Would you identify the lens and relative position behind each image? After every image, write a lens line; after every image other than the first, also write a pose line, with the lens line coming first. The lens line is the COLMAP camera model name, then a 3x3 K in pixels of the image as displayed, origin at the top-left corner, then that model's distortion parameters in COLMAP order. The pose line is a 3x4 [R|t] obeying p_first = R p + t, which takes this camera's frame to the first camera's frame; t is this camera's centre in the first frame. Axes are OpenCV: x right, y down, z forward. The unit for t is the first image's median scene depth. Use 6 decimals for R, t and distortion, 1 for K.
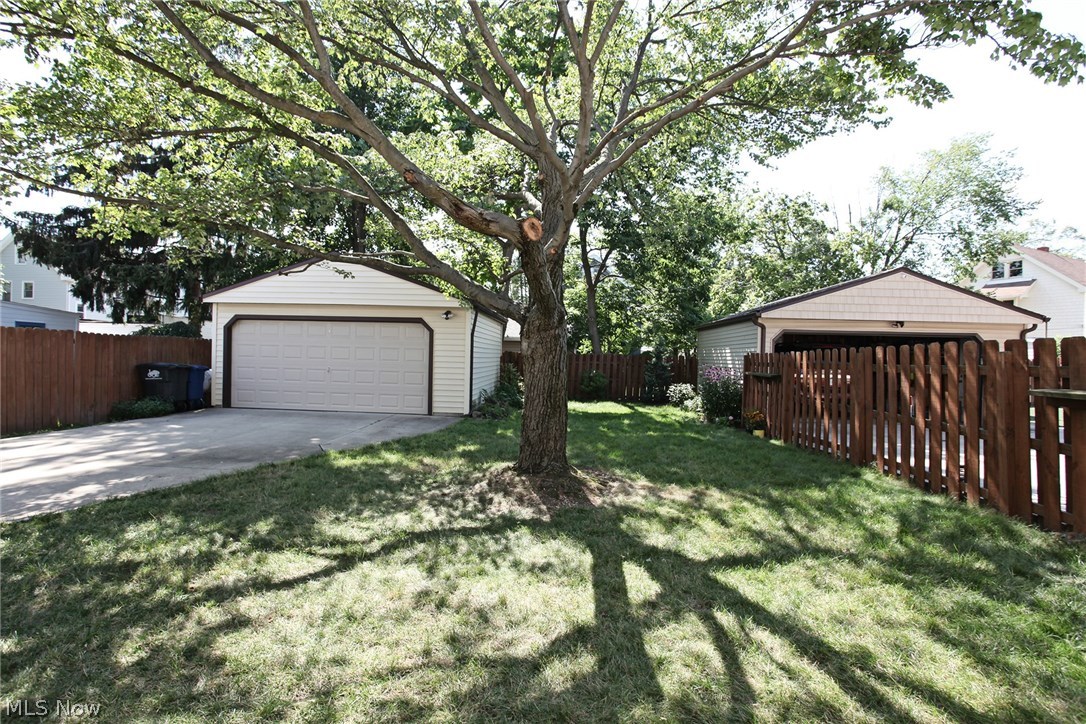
lens RADIAL K [[530.3, 0, 540.9], [0, 530.3, 363.1], [0, 0, 1]] dist [-0.080119, 0.035655]
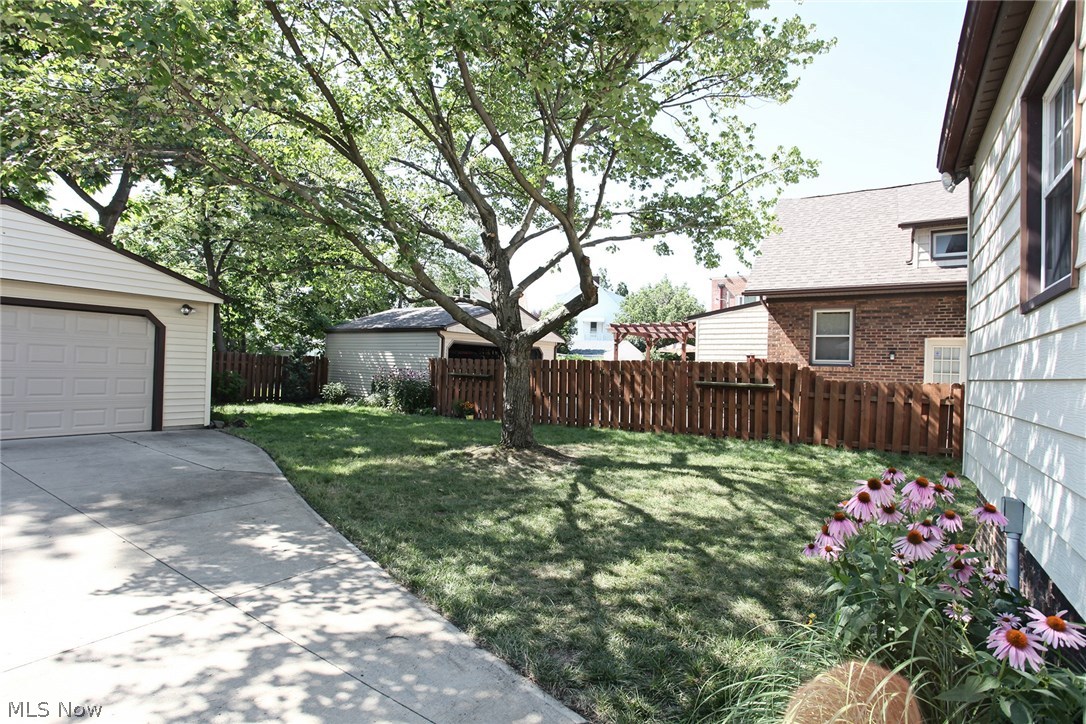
lens RADIAL K [[530.3, 0, 540.9], [0, 530.3, 363.1], [0, 0, 1]] dist [-0.080119, 0.035655]
pose [[0.534346, -0.000548, 0.845265, -0.564668], [-0.008220, 0.999949, 0.005845, -0.014884], [-0.845226, -0.010071, 0.534315, 0.084417]]
